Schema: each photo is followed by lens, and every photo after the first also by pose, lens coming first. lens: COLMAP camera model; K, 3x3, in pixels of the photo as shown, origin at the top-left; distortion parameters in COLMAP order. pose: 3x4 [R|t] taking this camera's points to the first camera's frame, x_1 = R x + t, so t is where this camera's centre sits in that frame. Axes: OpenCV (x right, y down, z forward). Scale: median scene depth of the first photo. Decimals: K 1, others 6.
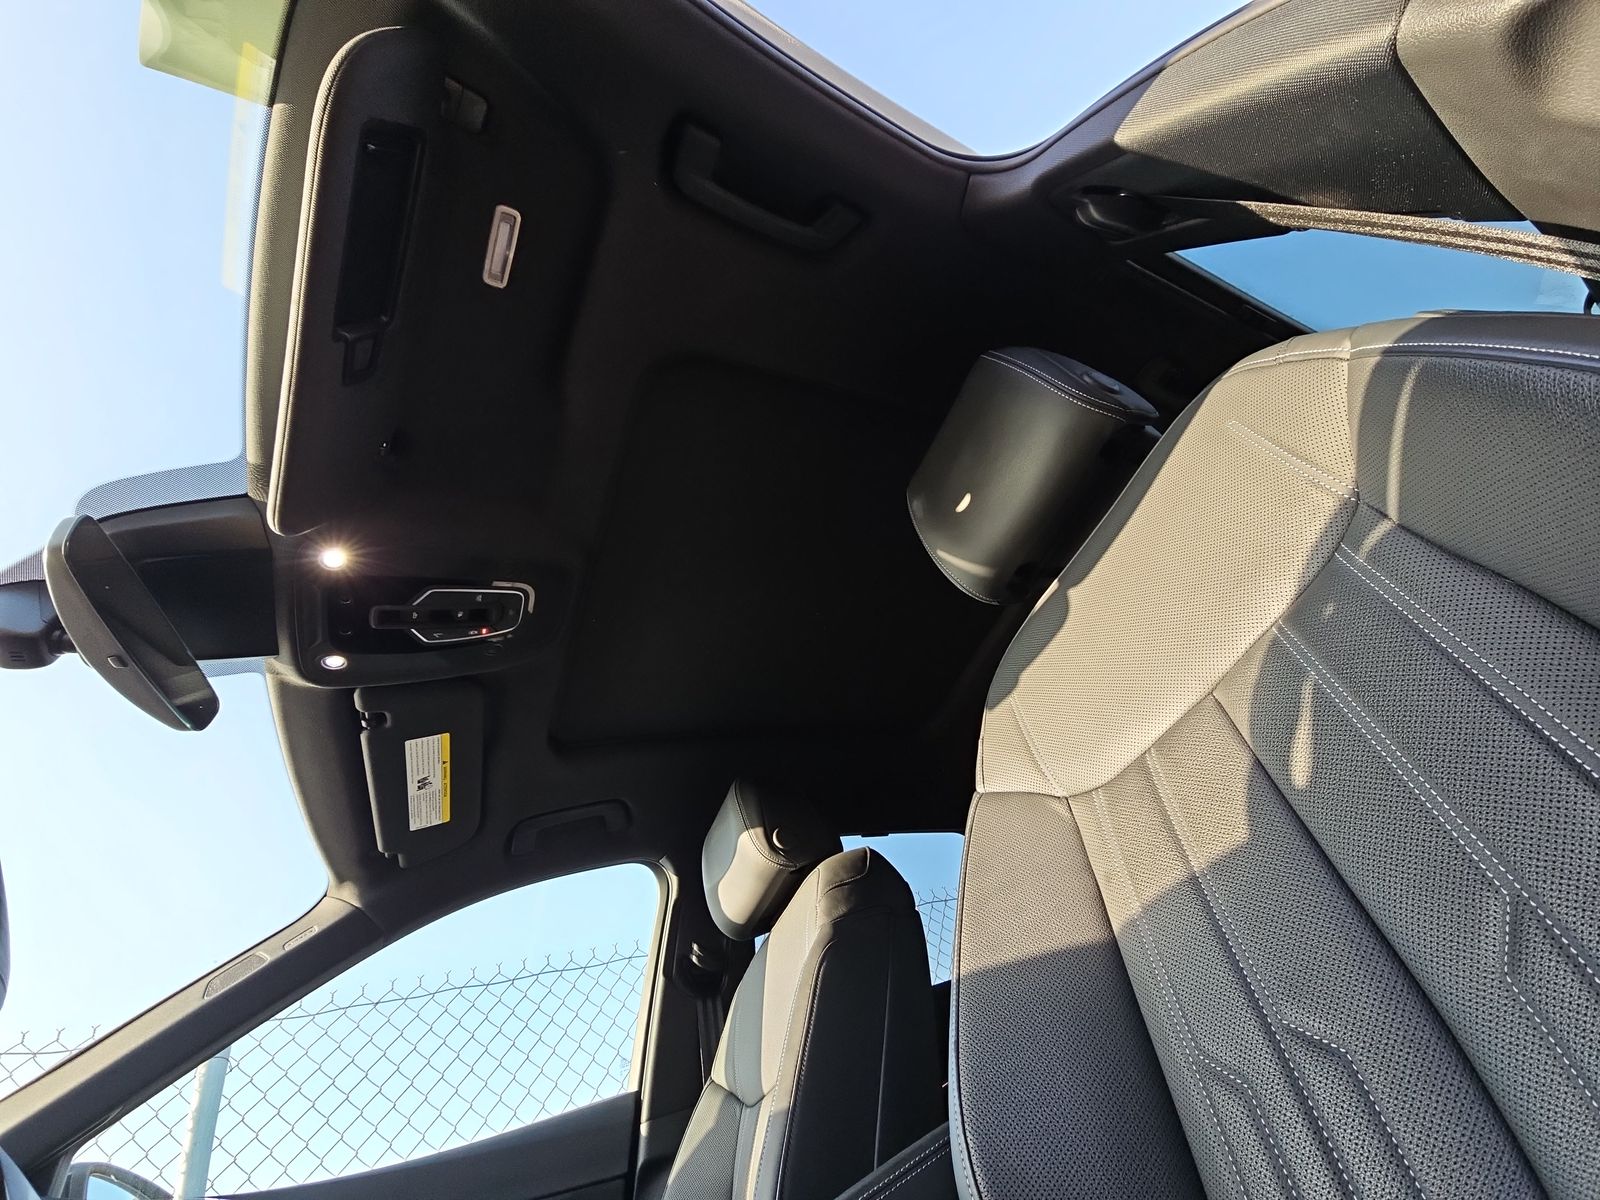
lens RADIAL K [[652.5, 0, 794.6], [0, 652.5, 597.4], [0, 0, 1]] dist [0.016041, -0.009950]
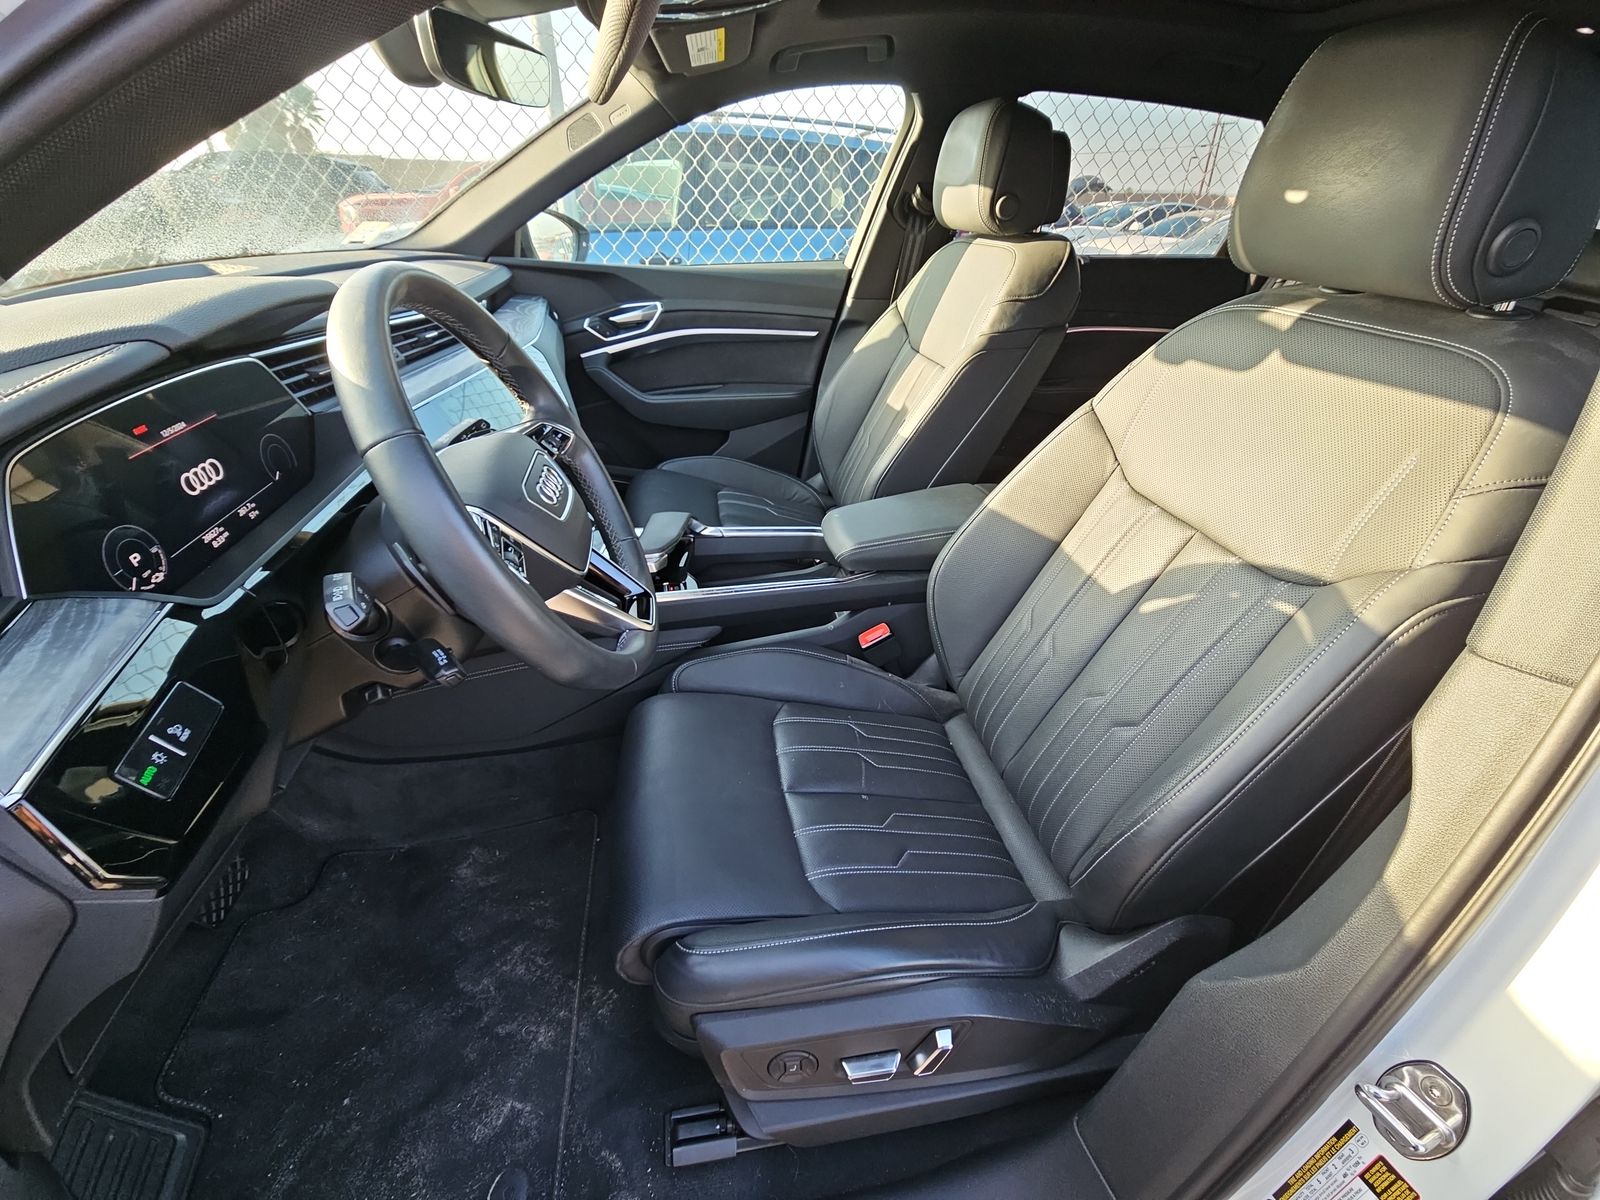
lens RADIAL K [[652.5, 0, 794.6], [0, 652.5, 597.4], [0, 0, 1]] dist [0.016041, -0.009950]
pose [[0.910881, 0.412629, 0.005725, -0.074995], [-0.073438, 0.148432, 0.986192, -0.573146], [0.406082, -0.898724, 0.165507, 0.100886]]
